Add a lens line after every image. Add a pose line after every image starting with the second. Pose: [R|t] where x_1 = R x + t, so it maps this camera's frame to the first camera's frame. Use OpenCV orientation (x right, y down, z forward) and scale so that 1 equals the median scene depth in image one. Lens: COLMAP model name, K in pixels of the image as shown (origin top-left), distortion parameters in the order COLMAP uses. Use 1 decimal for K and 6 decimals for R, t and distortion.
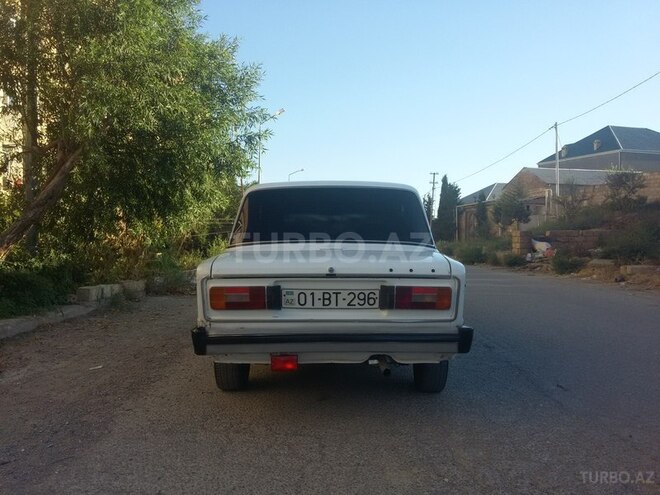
lens RADIAL K [[623.5, 0, 327.8], [0, 623.5, 245.6], [0, 0, 1]] dist [0.014589, 0.000000]
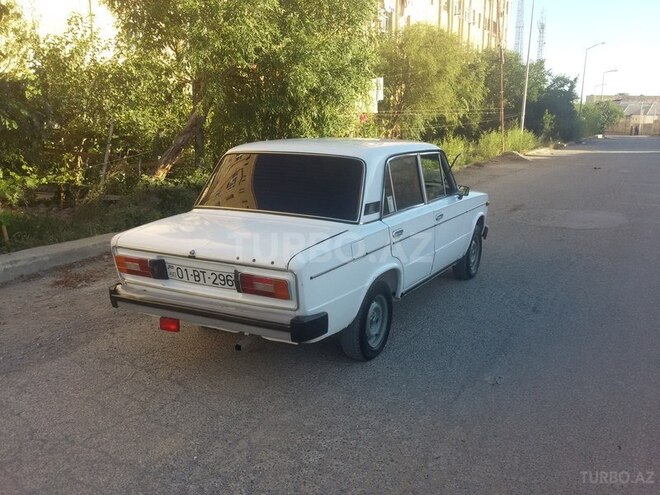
lens RADIAL K [[623.5, 0, 331.6], [0, 623.5, 248.6], [0, 0, 1]] dist [0.014589, 0.000000]
pose [[0.885787, 0.101195, -0.452925, 0.713233], [-0.009120, 0.979545, 0.201018, -0.189322], [0.464003, -0.173928, 0.868591, 0.146902]]
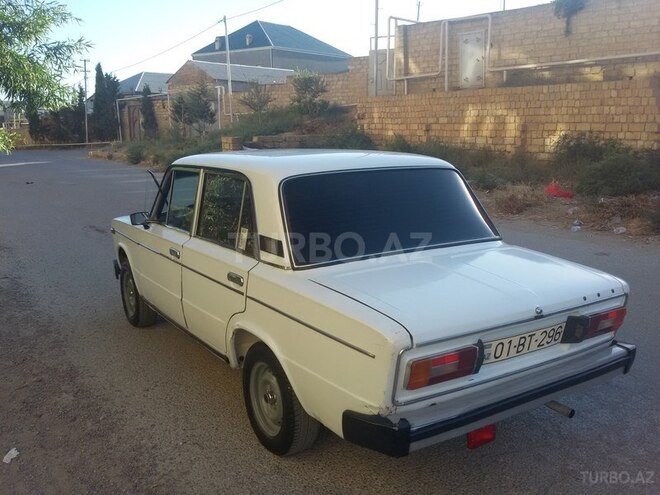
lens RADIAL K [[623.5, 0, 330.1], [0, 623.5, 248.2], [0, 0, 1]] dist [0.014589, 0.000000]
pose [[0.838264, -0.108814, 0.534297, -0.605642], [0.010586, 0.982948, 0.183577, -0.178651], [-0.545163, -0.148230, 0.825122, 0.501162]]
